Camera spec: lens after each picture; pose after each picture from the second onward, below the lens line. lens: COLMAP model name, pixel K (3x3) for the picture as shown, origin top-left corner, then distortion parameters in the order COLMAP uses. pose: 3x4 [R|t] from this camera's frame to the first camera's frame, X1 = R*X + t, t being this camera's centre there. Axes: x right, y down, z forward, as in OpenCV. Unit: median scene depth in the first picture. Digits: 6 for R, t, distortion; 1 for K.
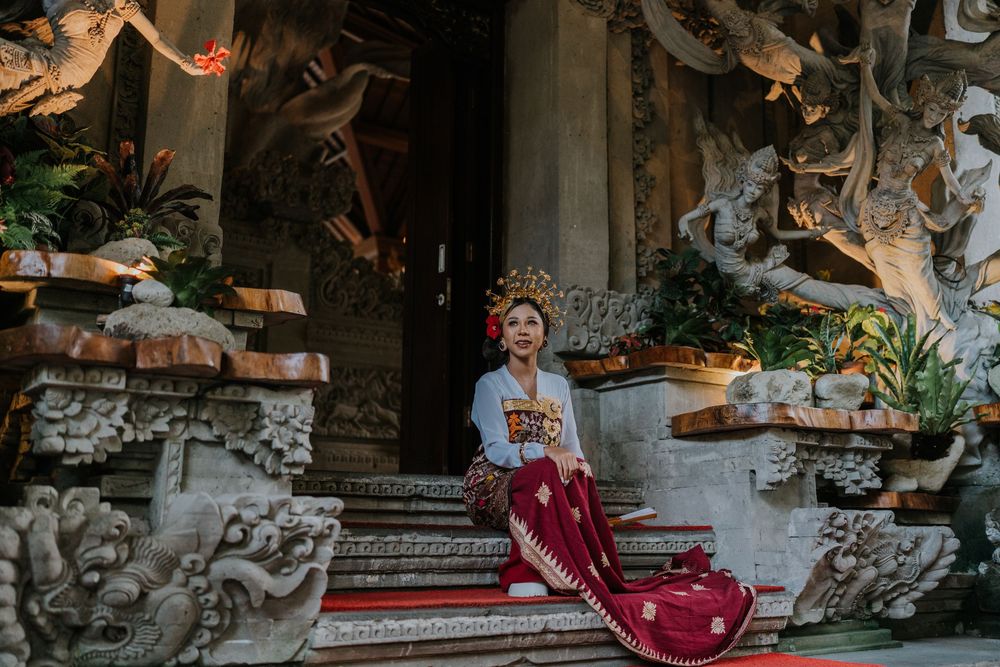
lens RADIAL K [[1051.7, 0, 499.1], [0, 1051.7, 313.3], [0, 0, 1]] dist [-0.004088, 0.015510]
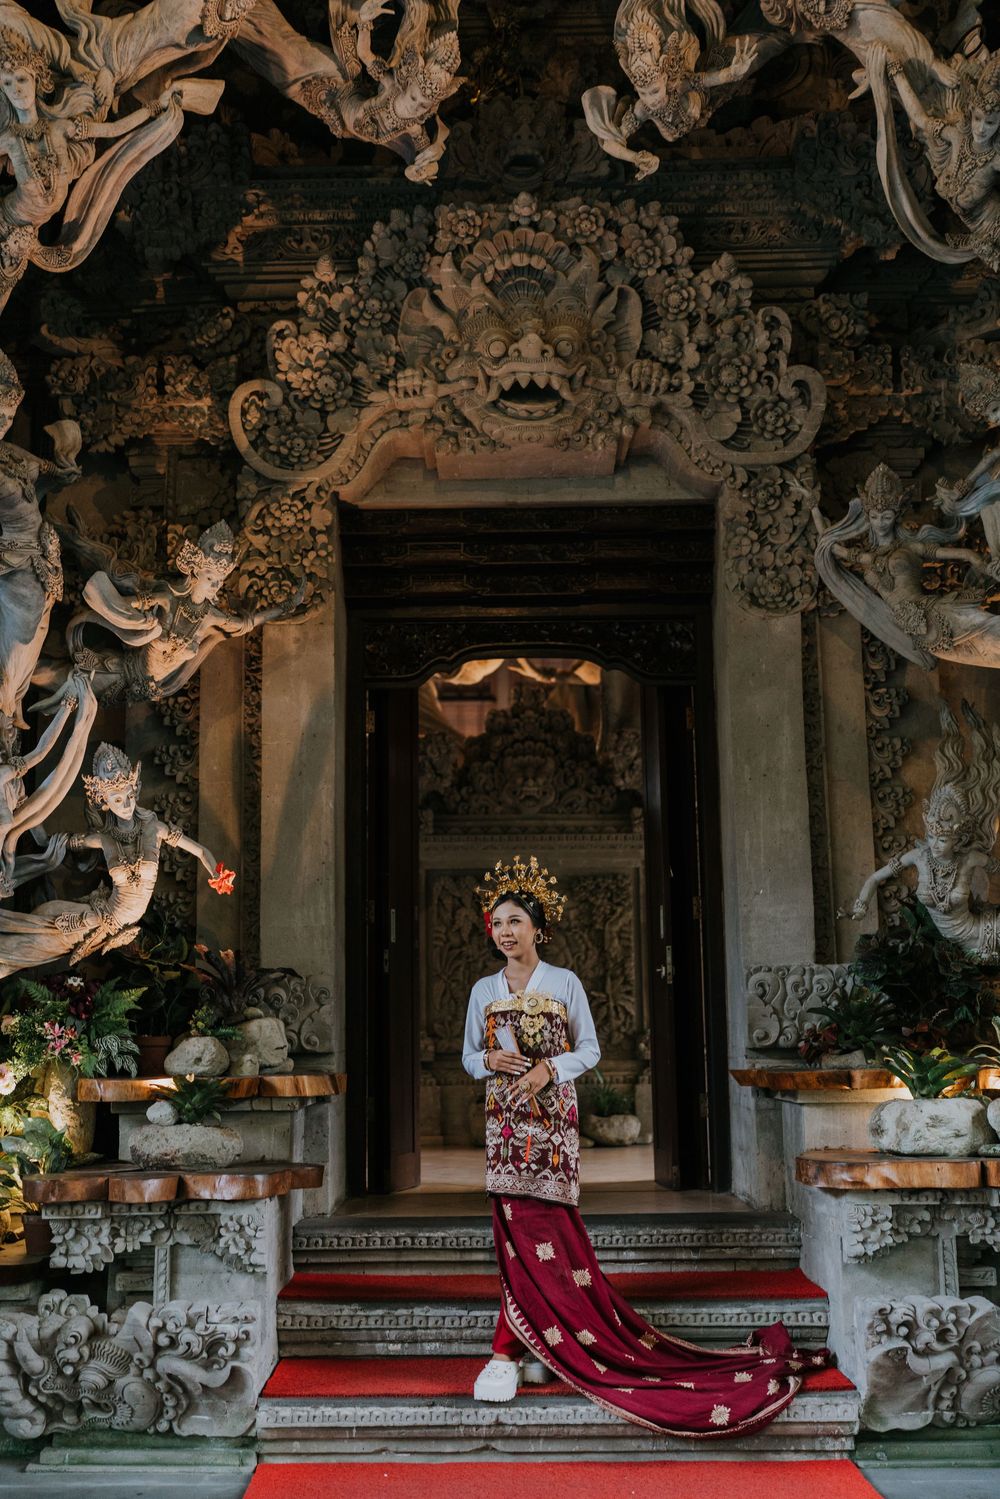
lens RADIAL K [[1576.5, 0, 500.0], [0, 1576.5, 749.5], [0, 0, 1]] dist [-0.004088, 0.015510]
pose [[0.790143, -0.113921, -0.602243, 1.091243], [0.147777, 0.988997, 0.006804, -0.377697], [0.594841, -0.094374, 0.798284, -0.183148]]
